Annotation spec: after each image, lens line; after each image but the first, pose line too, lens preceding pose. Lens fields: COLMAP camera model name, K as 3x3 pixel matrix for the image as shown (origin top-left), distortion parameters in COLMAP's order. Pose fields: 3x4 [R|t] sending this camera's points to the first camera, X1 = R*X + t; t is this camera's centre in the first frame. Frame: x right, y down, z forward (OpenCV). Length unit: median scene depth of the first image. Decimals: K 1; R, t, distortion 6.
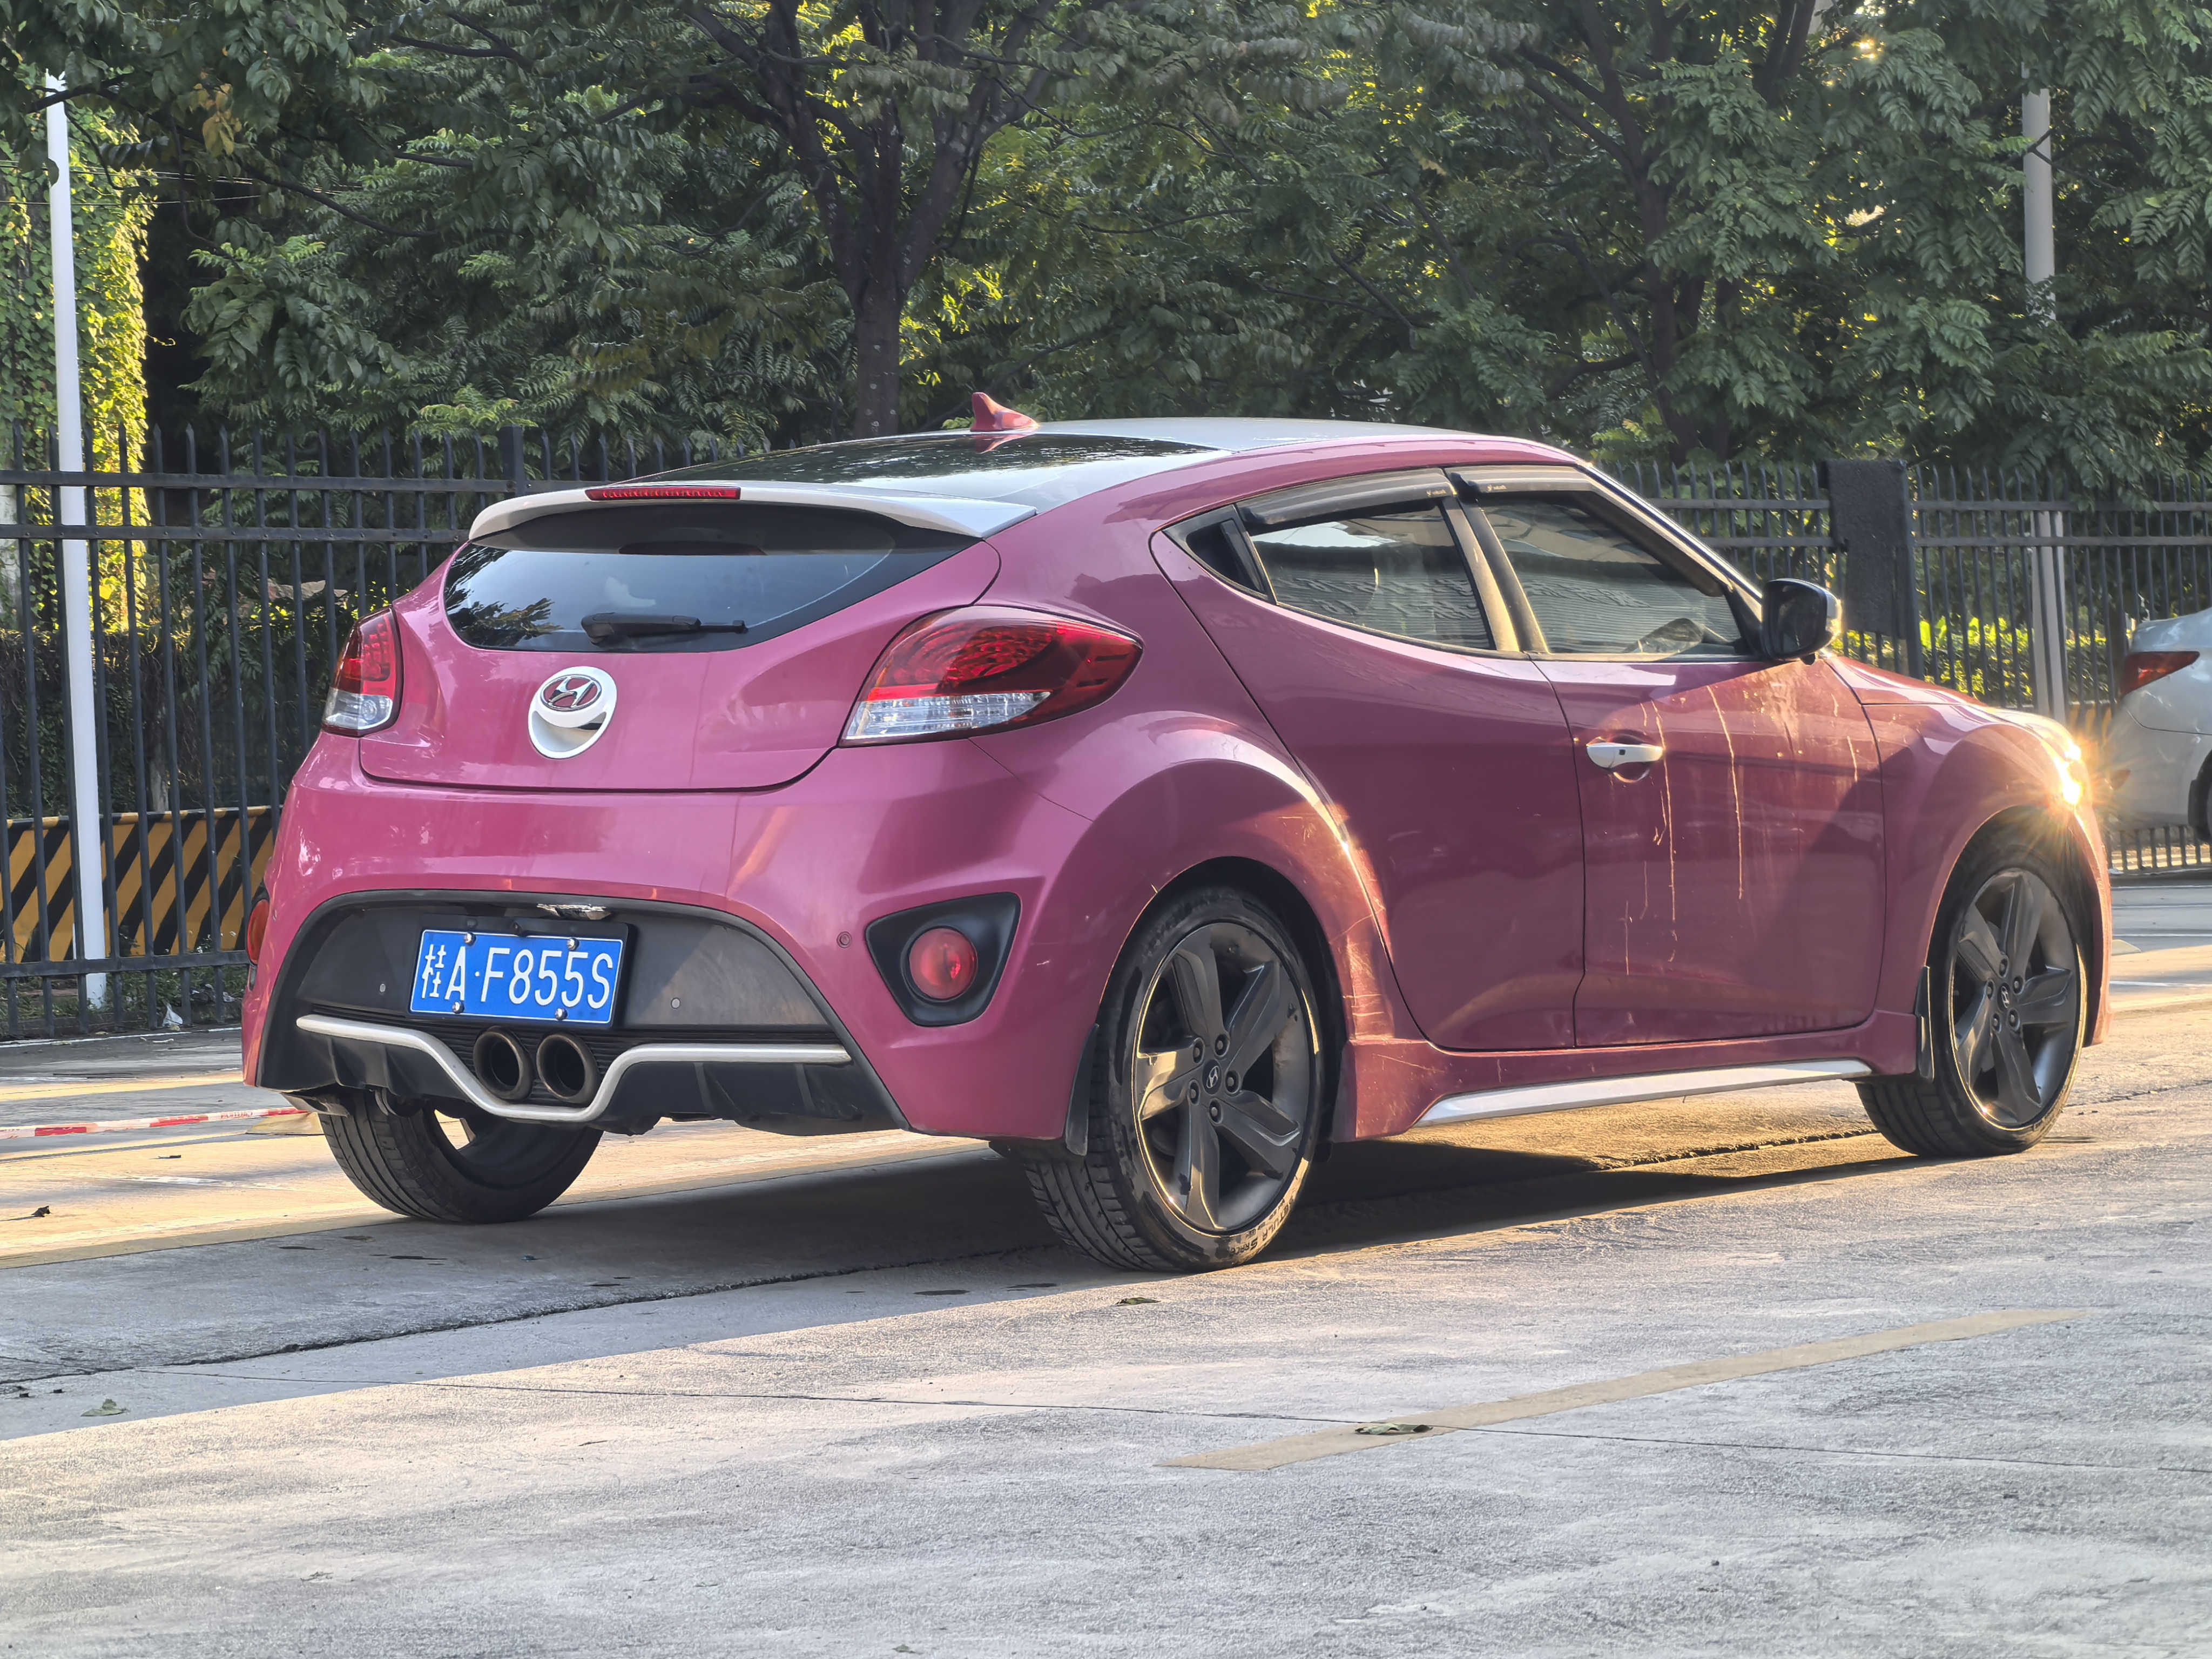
lens RADIAL K [[6305.6, 0, 1106.0], [0, 6305.6, 829.5], [0, 0, 1]] dist [0.342969, 0.136841]
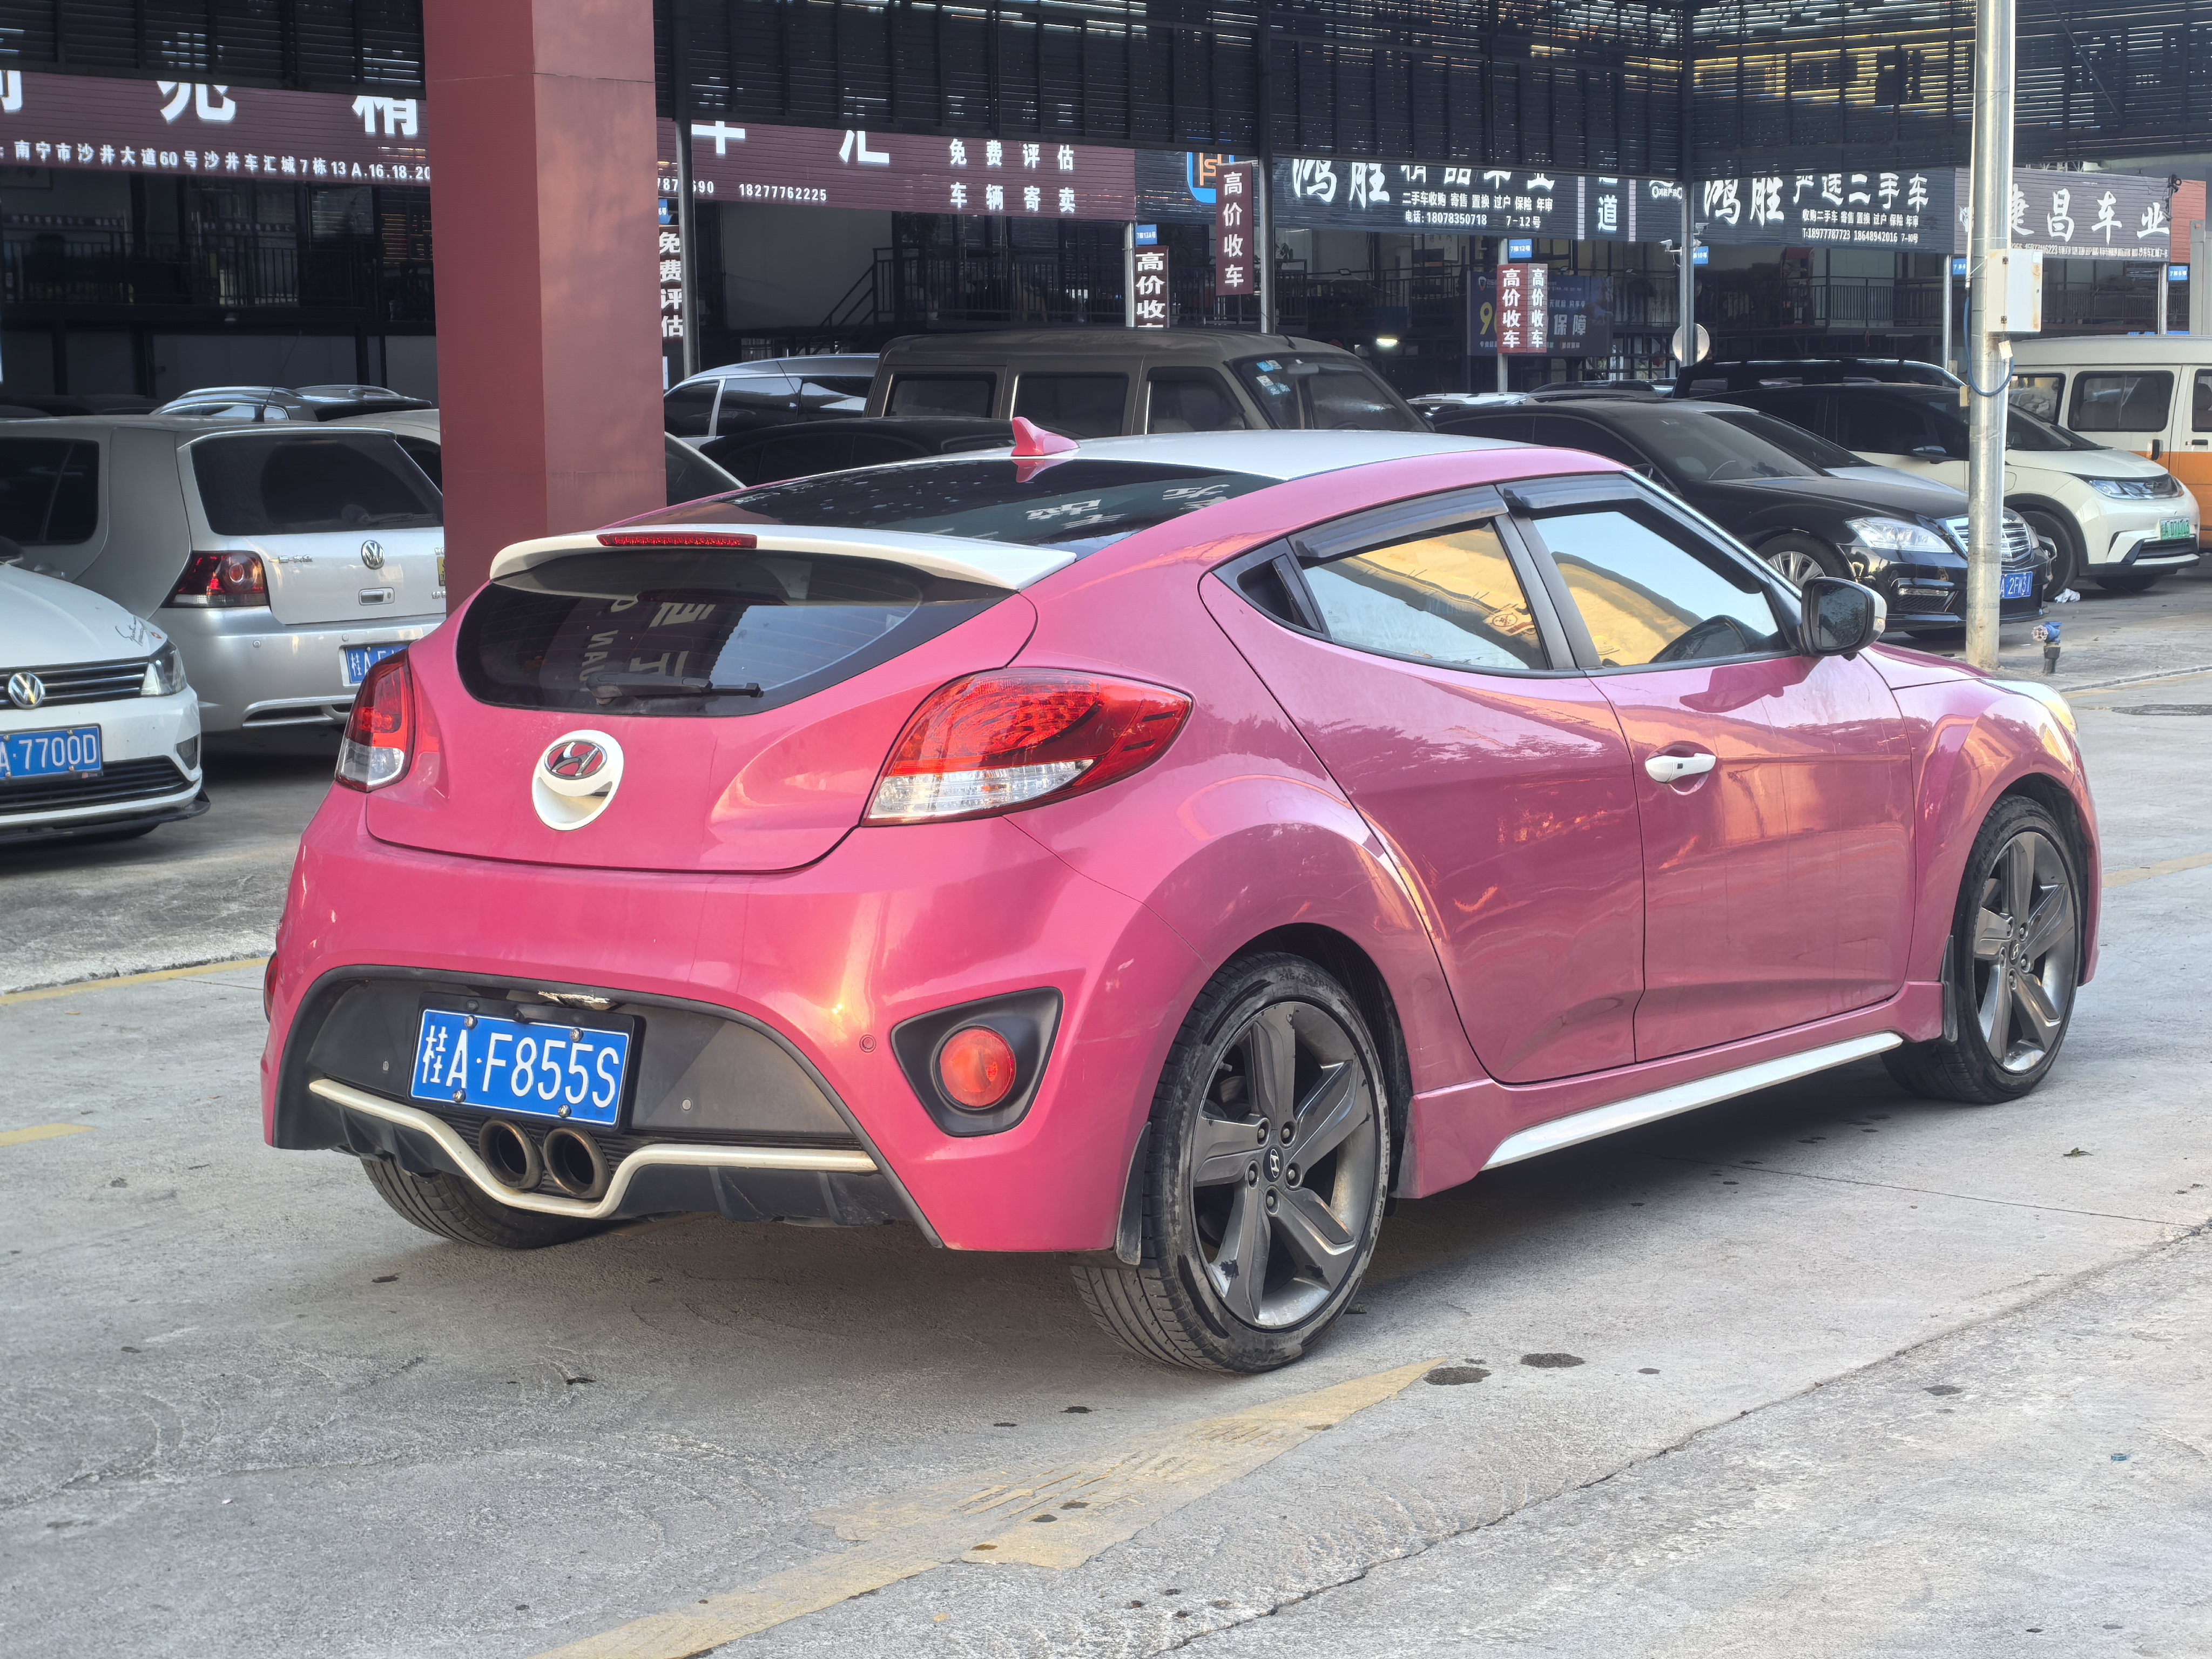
lens RADIAL K [[4200.9, 0, 1106.0], [0, 4200.9, 829.5], [0, 0, 1]] dist [0.047693, -0.098210]
pose [[0.999925, -0.005744, -0.010833, -0.000588], [0.006343, 0.998405, 0.056095, -0.045334], [0.010493, -0.056160, 0.998367, 0.390462]]
